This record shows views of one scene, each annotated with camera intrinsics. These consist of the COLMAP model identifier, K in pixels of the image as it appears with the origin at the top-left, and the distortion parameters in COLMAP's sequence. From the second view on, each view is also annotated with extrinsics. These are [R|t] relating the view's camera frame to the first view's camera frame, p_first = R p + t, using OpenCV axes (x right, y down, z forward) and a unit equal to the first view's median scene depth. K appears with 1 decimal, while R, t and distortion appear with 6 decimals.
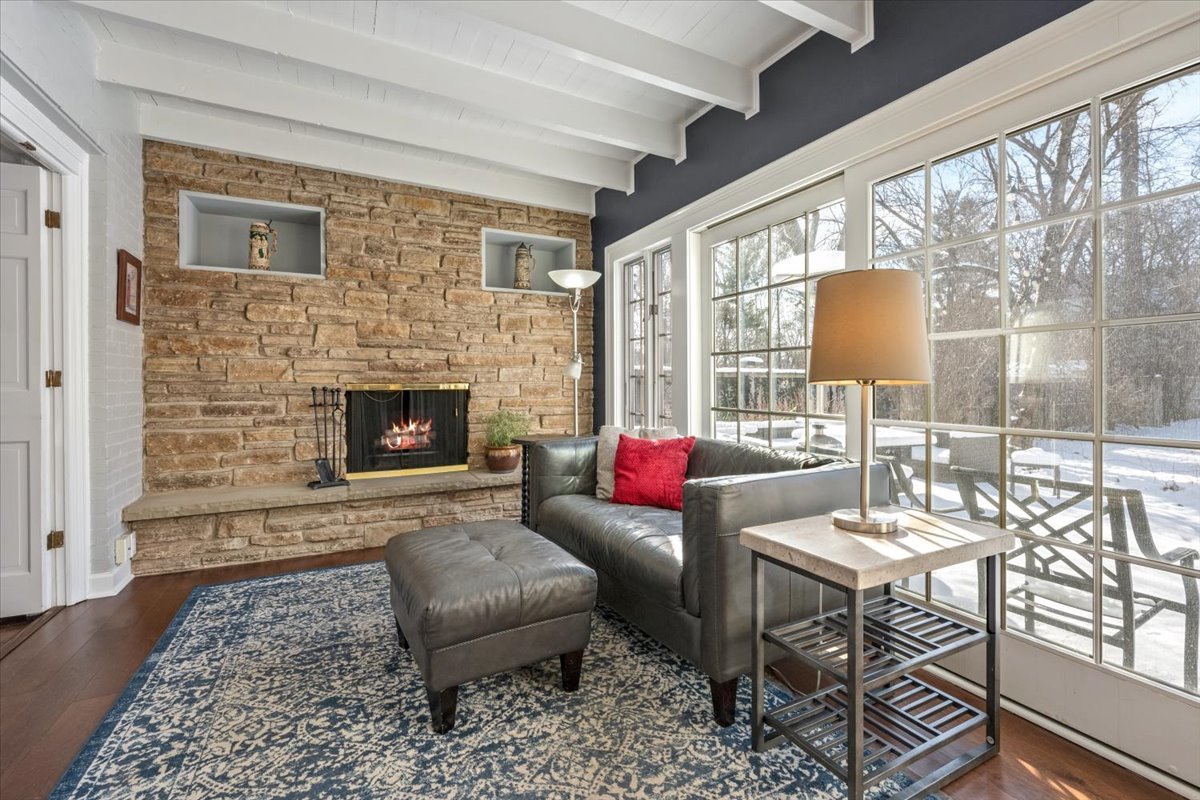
lens RADIAL K [[507.4, 0, 612.3], [0, 507.4, 381.2], [0, 0, 1]] dist [0.000739, -0.000447]
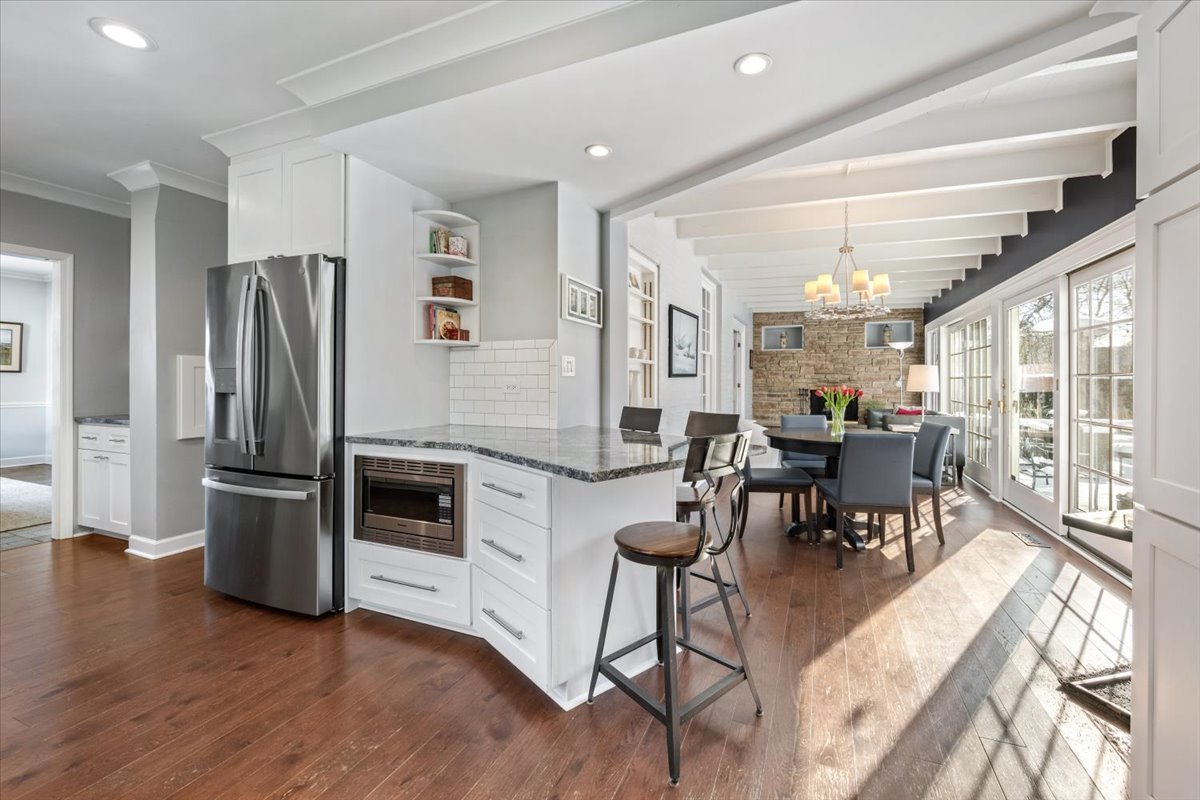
lens RADIAL K [[491.8, 0, 618.4], [0, 491.8, 378.4], [0, 0, 1]] dist [-0.000562, -0.000937]
pose [[0.620626, 0.003870, -0.784097, 0.884483], [-0.005932, 0.999982, 0.000240, -0.036915], [0.784084, 0.004503, 0.620638, -1.414993]]
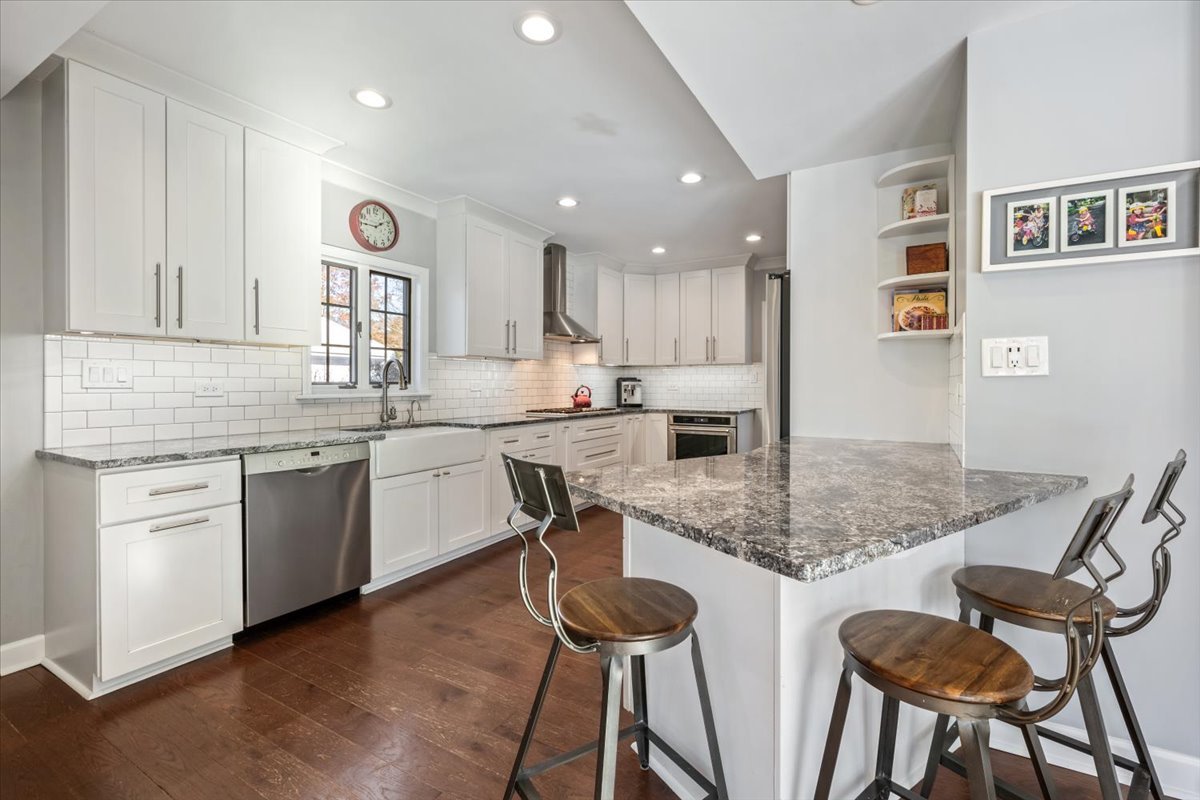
lens RADIAL K [[507.4, 0, 626.6], [0, 507.4, 382.9], [0, 0, 1]] dist [0.000739, -0.000447]
pose [[-0.847334, 0.006027, -0.531026, 0.706837], [0.006244, 0.999980, 0.001386, -0.036217], [0.531023, -0.002141, -0.847354, -0.722829]]
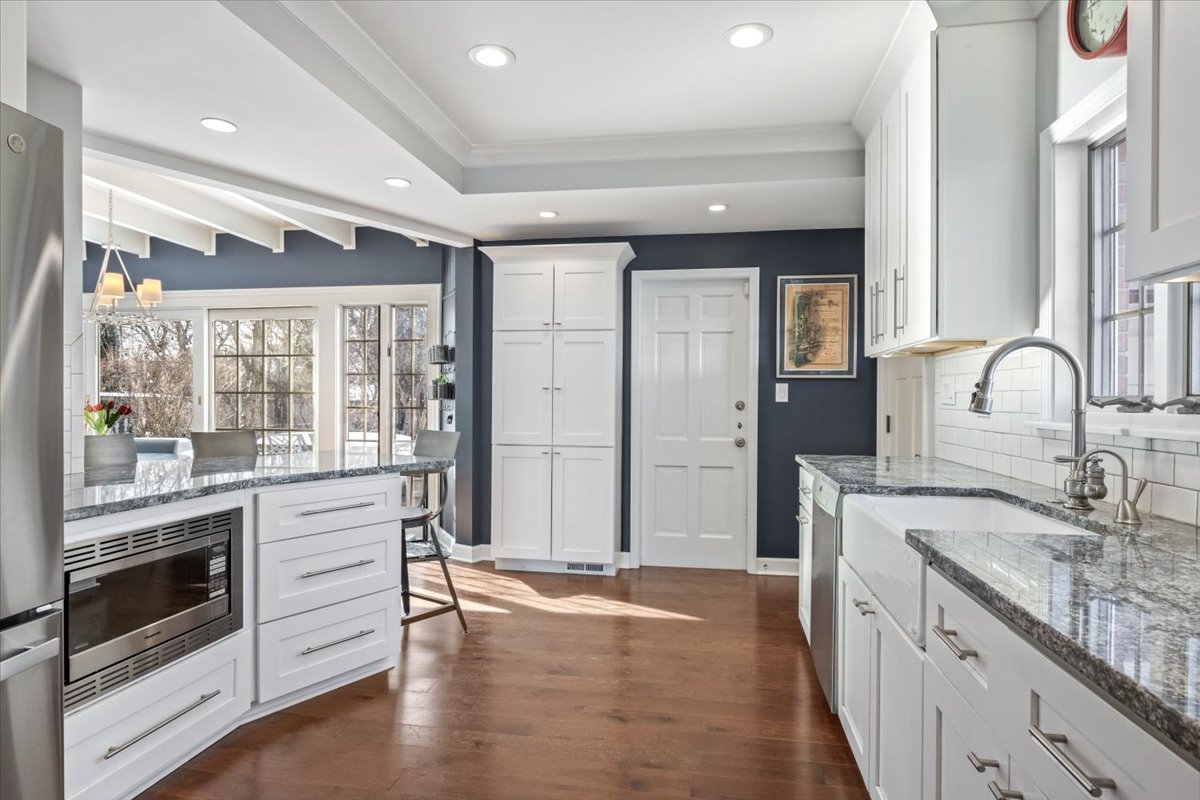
lens RADIAL K [[685.2, 0, 596.5], [0, 685.2, 402.0], [0, 0, 1]] dist [-0.001605, -0.000108]
pose [[0.631449, 0.008015, 0.775376, -0.079814], [-0.015023, 0.999885, 0.001899, -0.034879], [-0.775272, -0.012847, 0.631497, -1.895110]]
